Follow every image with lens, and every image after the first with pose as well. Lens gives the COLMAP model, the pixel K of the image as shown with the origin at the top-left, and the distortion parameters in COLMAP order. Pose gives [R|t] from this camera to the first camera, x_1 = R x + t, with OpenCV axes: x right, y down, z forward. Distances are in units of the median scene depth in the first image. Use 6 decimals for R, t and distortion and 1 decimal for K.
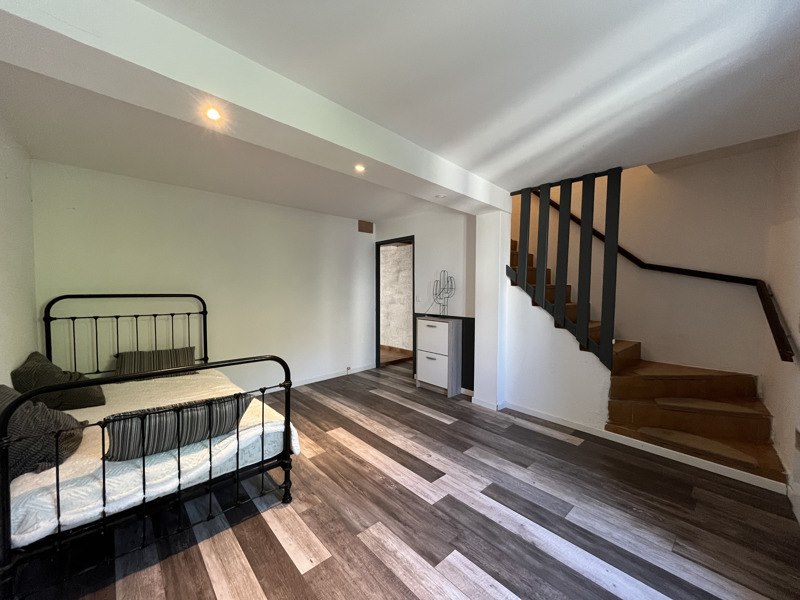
lens RADIAL K [[322.0, 0, 401.0], [0, 322.0, 301.0], [0, 0, 1]] dist [-0.004184, 0.000004]
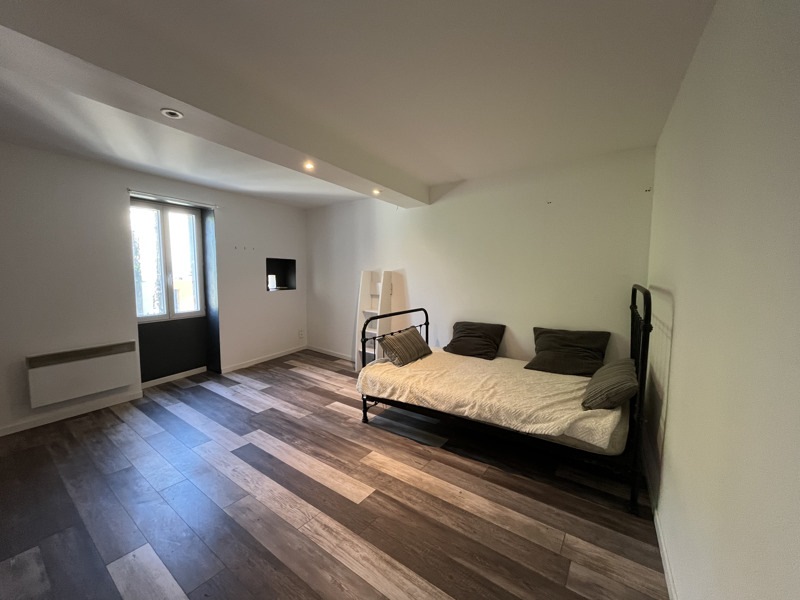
lens RADIAL K [[322.0, 0, 400.0], [0, 322.0, 301.0], [0, 0, 1]] dist [-0.004184, 0.000004]
pose [[-0.979063, 0.006345, -0.203457, -0.184936], [-0.021733, 0.990543, 0.135470, -0.097088], [0.202392, 0.137056, -0.969667, 2.010002]]
